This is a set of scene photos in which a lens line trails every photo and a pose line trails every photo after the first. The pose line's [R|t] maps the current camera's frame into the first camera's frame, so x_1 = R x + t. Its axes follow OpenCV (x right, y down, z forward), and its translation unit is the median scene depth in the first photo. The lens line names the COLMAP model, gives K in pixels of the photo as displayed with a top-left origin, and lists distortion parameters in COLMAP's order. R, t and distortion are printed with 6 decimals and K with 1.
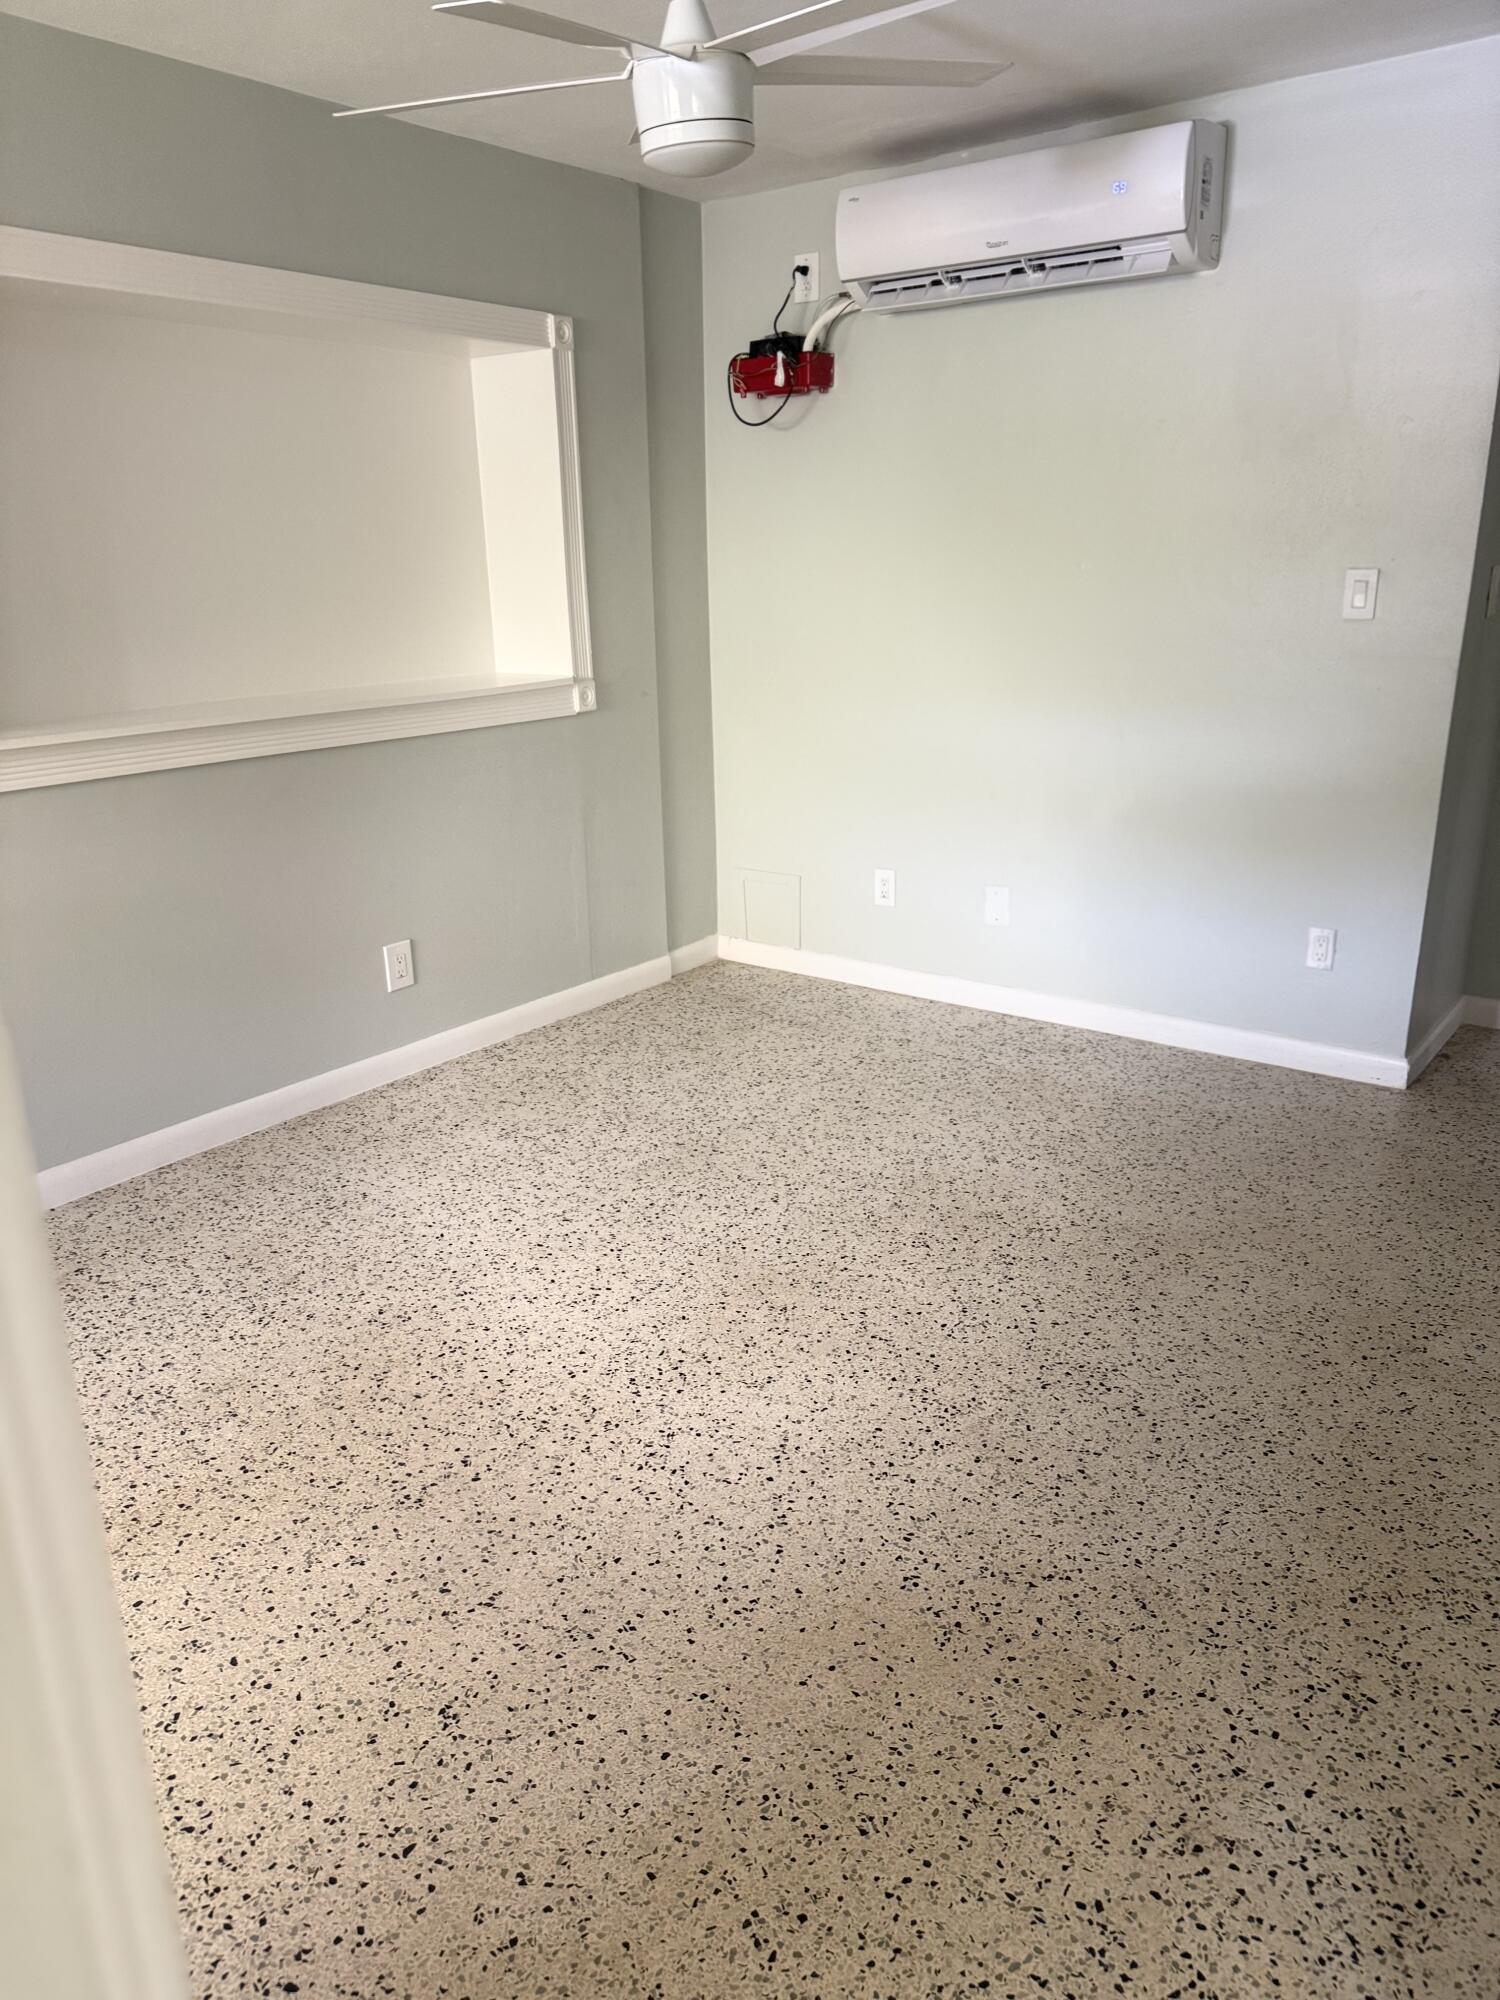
lens RADIAL K [[1416.6, 0, 750.4], [0, 1416.6, 1013.8], [0, 0, 1]] dist [0.022619, -0.021893]
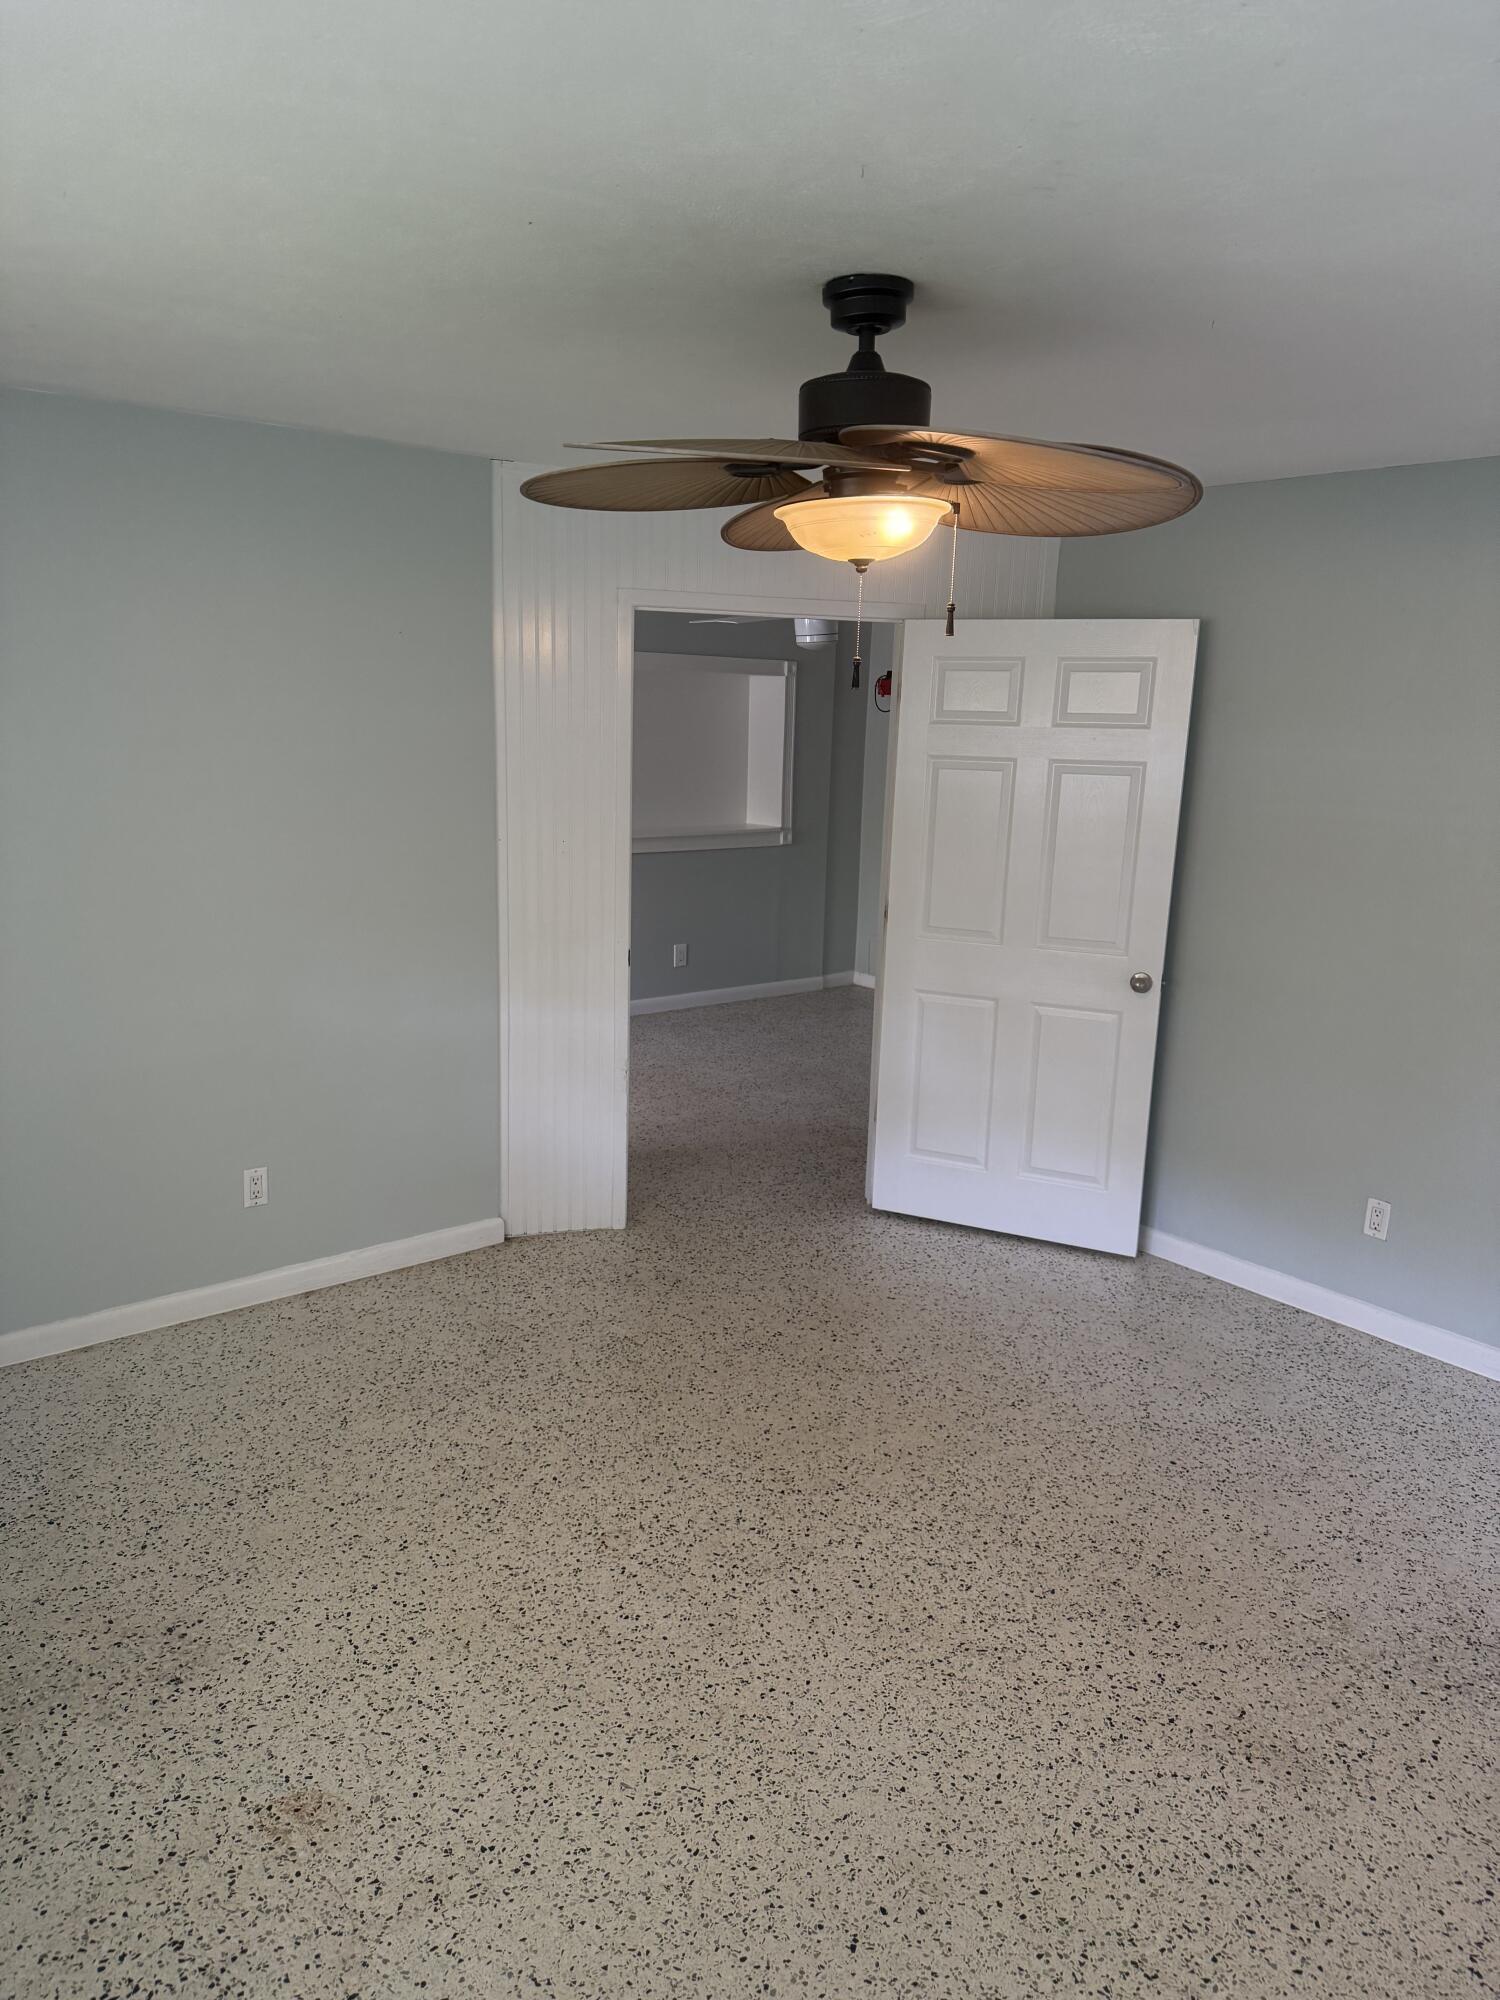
lens RADIAL K [[1416.6, 0, 747.9], [0, 1416.6, 996.2], [0, 0, 1]] dist [0.022619, -0.021893]
pose [[0.971820, 0.092984, -0.216608, 0.285293], [-0.117068, 0.987962, -0.101124, 0.207855], [0.204598, 0.123633, 0.971007, -0.930209]]
